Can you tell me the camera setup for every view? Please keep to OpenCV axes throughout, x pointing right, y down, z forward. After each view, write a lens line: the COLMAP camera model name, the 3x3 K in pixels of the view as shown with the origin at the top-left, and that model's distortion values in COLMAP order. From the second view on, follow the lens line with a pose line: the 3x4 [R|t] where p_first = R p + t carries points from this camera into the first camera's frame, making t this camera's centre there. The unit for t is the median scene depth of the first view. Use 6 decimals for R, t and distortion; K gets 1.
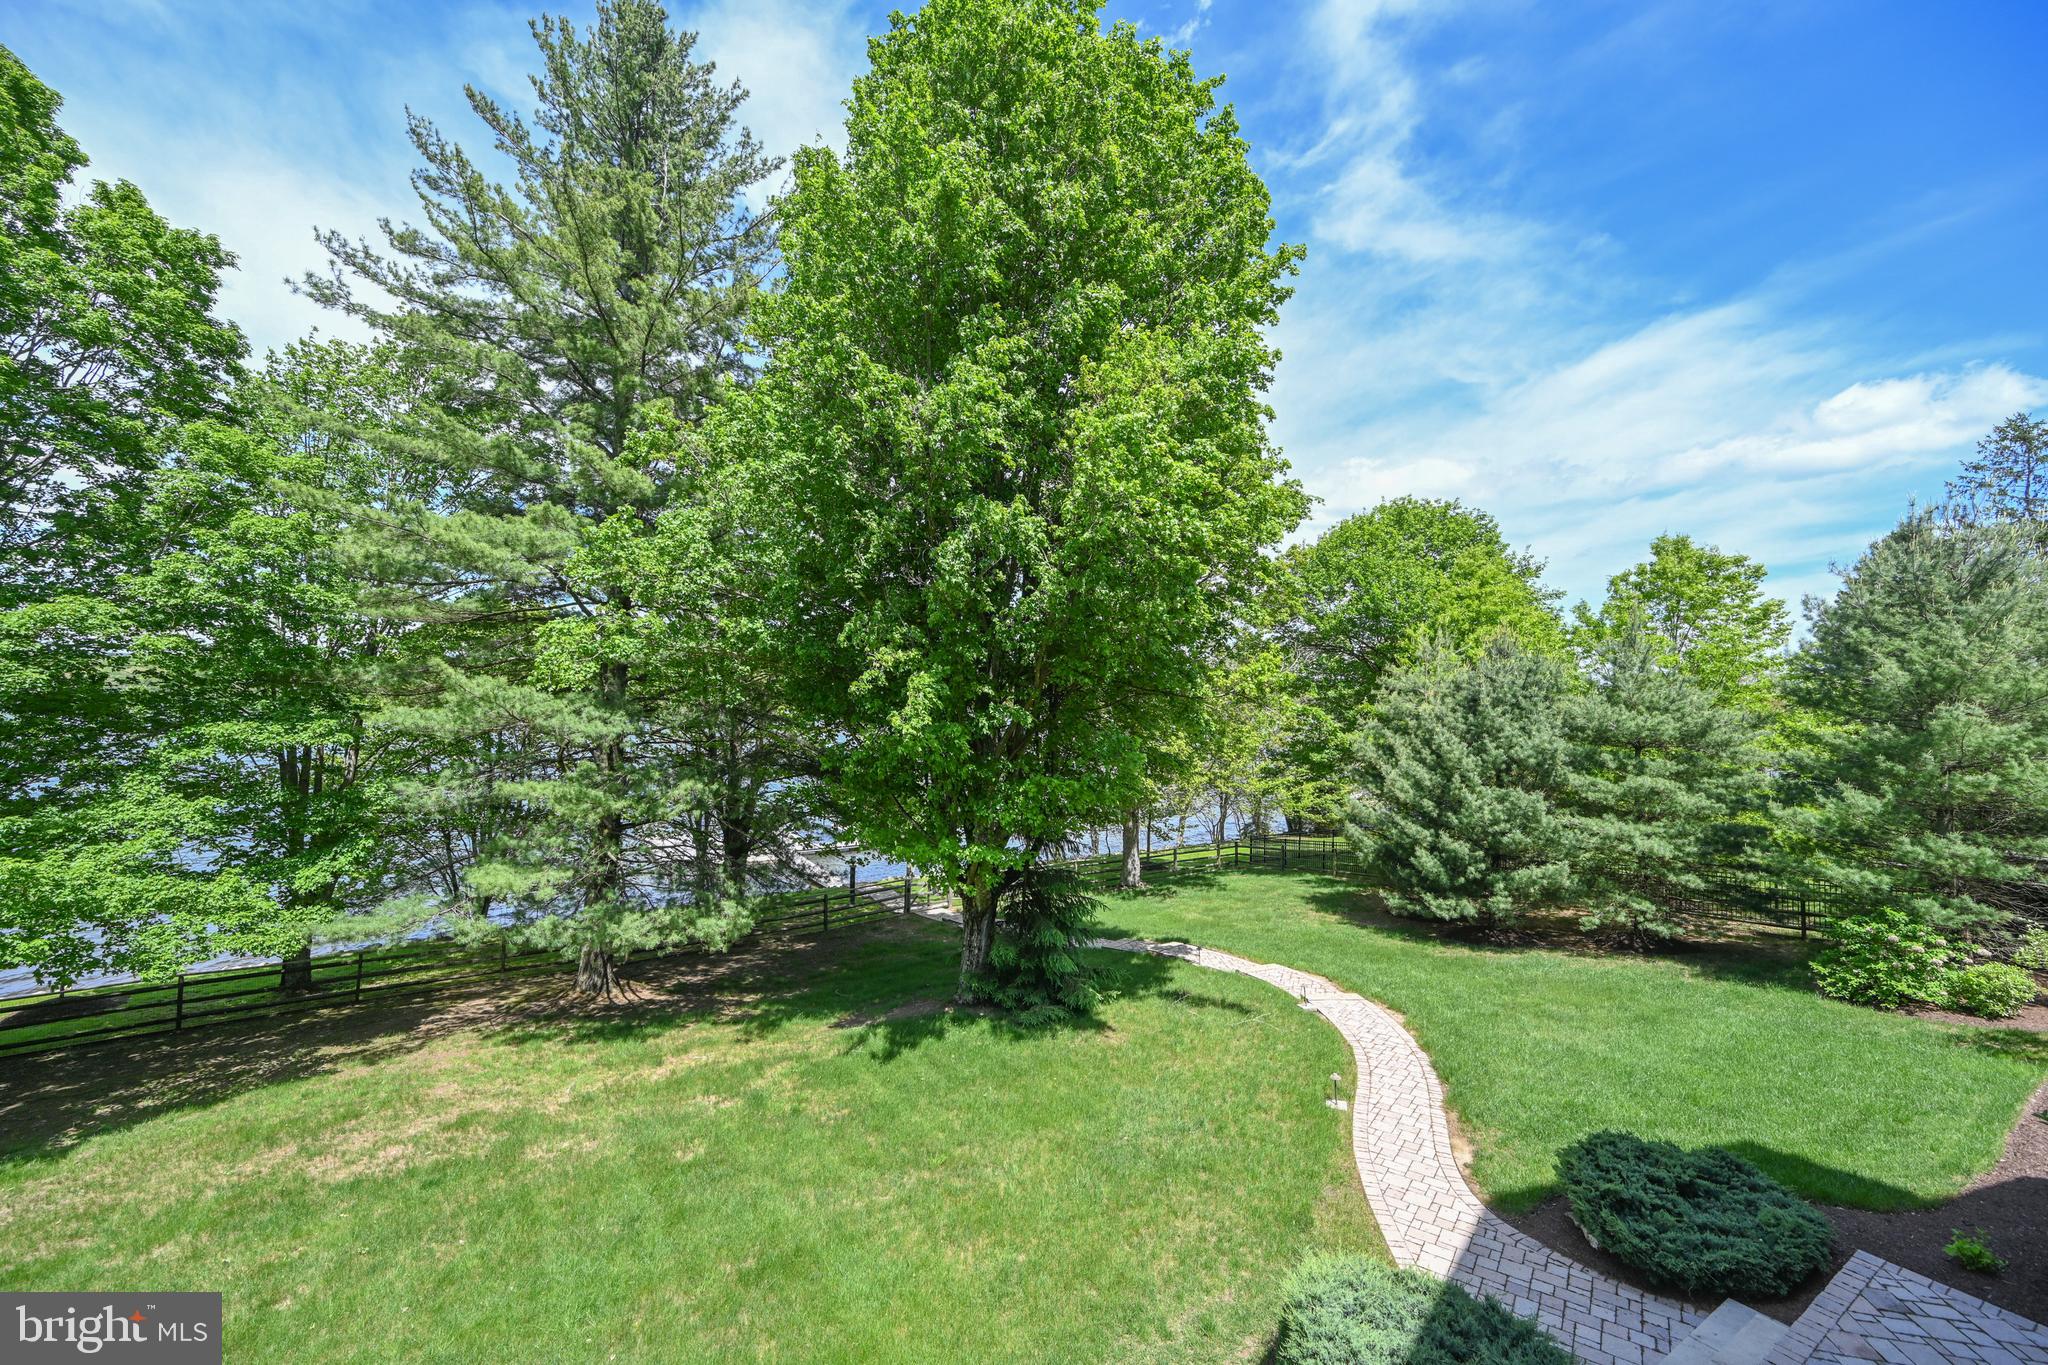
lens RADIAL K [[805.7, 0, 1019.0], [0, 805.7, 676.1], [0, 0, 1]] dist [-0.002508, 0.000475]
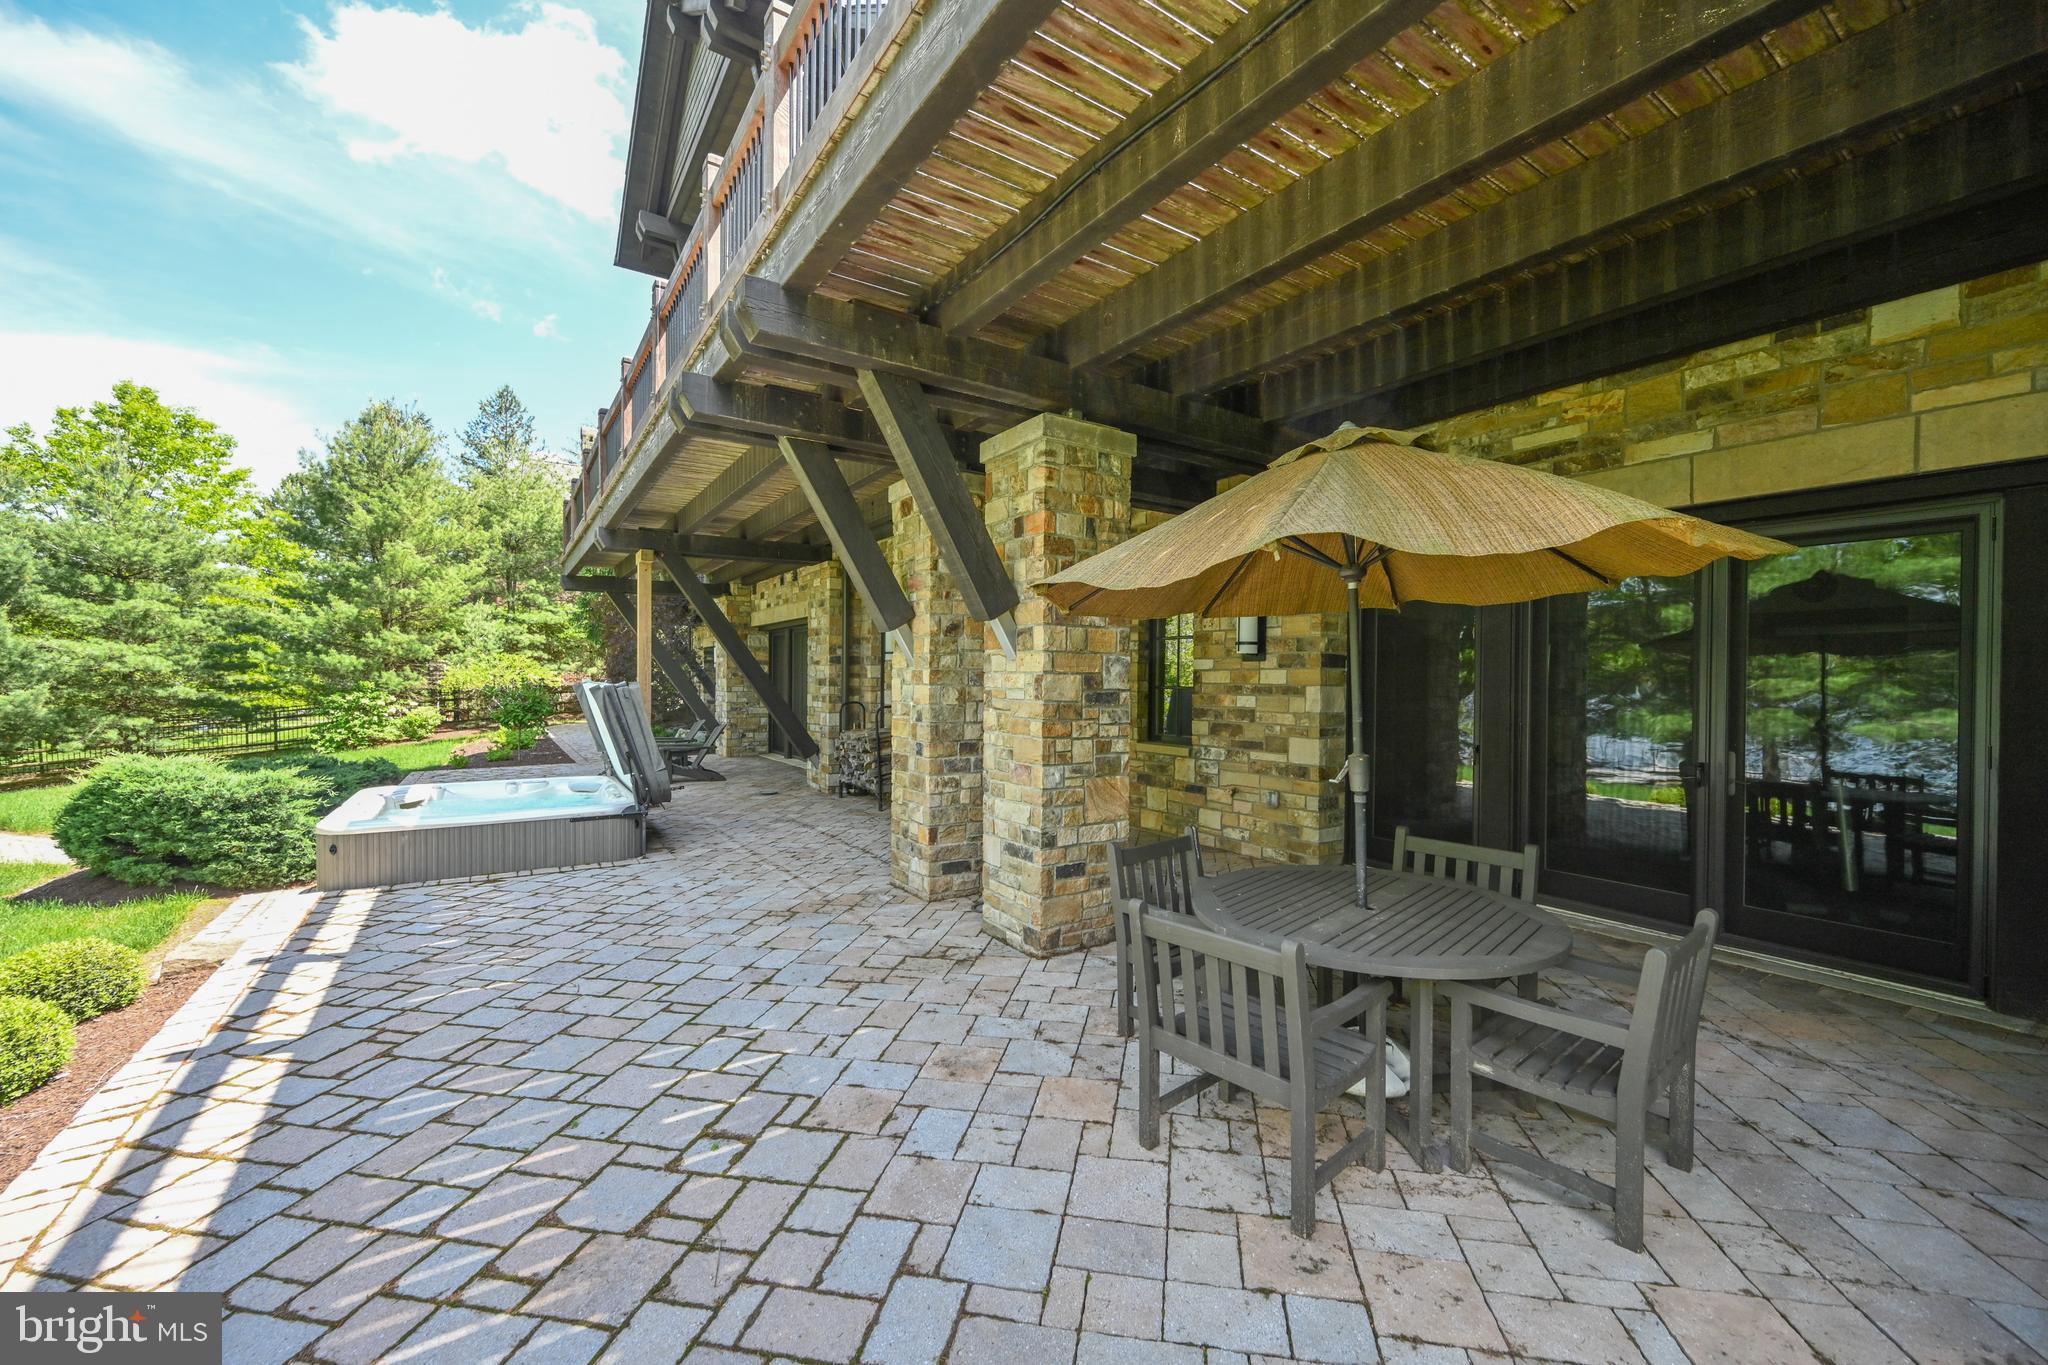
lens RADIAL K [[805.7, 0, 1039.1], [0, 805.7, 675.3], [0, 0, 1]] dist [-0.002508, 0.000475]
pose [[-0.028827, -0.012327, 0.999508, -0.247741], [-0.028673, 0.999523, 0.011500, 0.171684], [-0.999173, -0.028327, -0.029167, -0.090942]]
